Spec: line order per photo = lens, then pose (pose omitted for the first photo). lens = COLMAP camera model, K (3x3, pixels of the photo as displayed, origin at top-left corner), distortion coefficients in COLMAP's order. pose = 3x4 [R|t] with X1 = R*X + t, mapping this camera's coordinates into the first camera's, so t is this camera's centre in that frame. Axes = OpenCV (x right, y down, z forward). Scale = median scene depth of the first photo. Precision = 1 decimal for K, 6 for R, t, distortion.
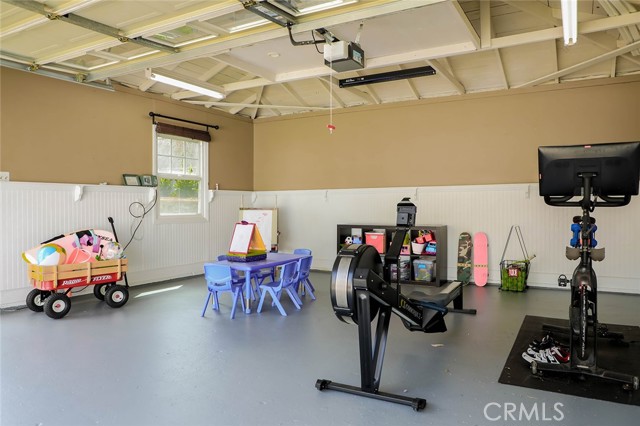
lens RADIAL K [[458.9, 0, 311.6], [0, 458.9, 208.6], [0, 0, 1]] dist [-0.062708, 0.002348]
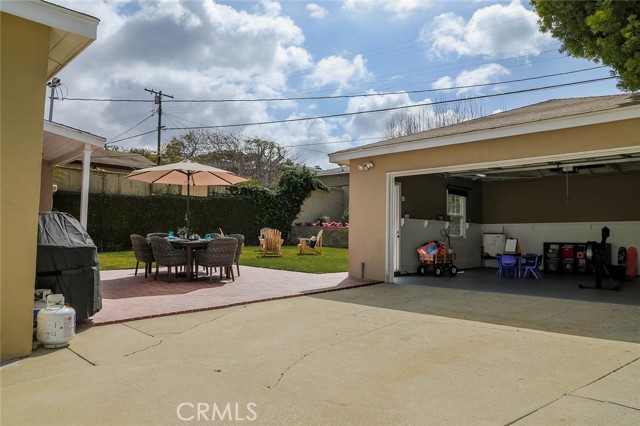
lens RADIAL K [[439.8, 0, 320.0], [0, 439.8, 213.0], [0, 0, 1]] dist [-0.068564, 0.030228]
pose [[0.969717, 0.003280, -0.244208, -0.426990], [-0.018638, 0.997988, -0.060604, 0.042989], [0.243518, 0.063320, 0.967827, -0.982587]]
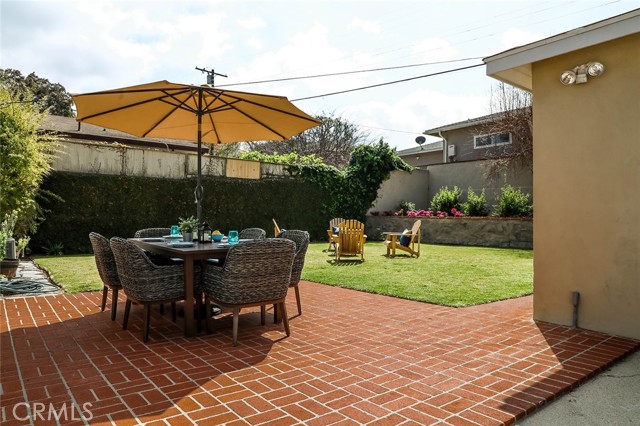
lens RADIAL K [[439.8, 0, 320.0], [0, 439.8, 213.0], [0, 0, 1]] dist [-0.068564, 0.030228]
pose [[0.926128, -0.003036, -0.377196, -0.737197], [-0.012361, 0.999186, -0.038392, 0.029780], [0.377006, 0.040218, 0.925337, -0.294785]]
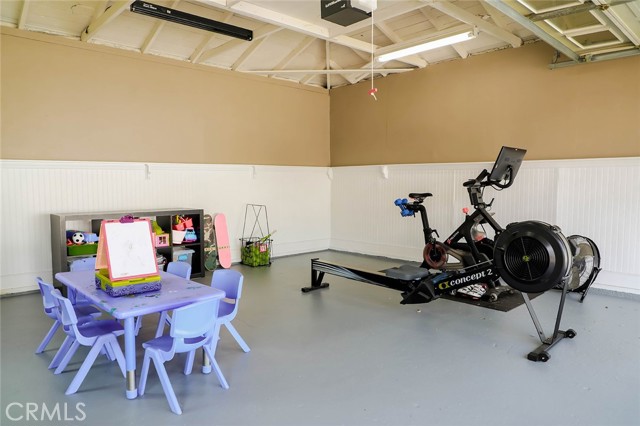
lens RADIAL K [[439.8, 0, 320.0], [0, 439.8, 213.0], [0, 0, 1]] dist [-0.068564, 0.030228]
pose [[0.288399, -0.060637, 0.955588, -0.457313], [0.006447, 0.998093, 0.061389, -0.004717], [-0.957489, -0.011544, 0.288240, 0.522459]]
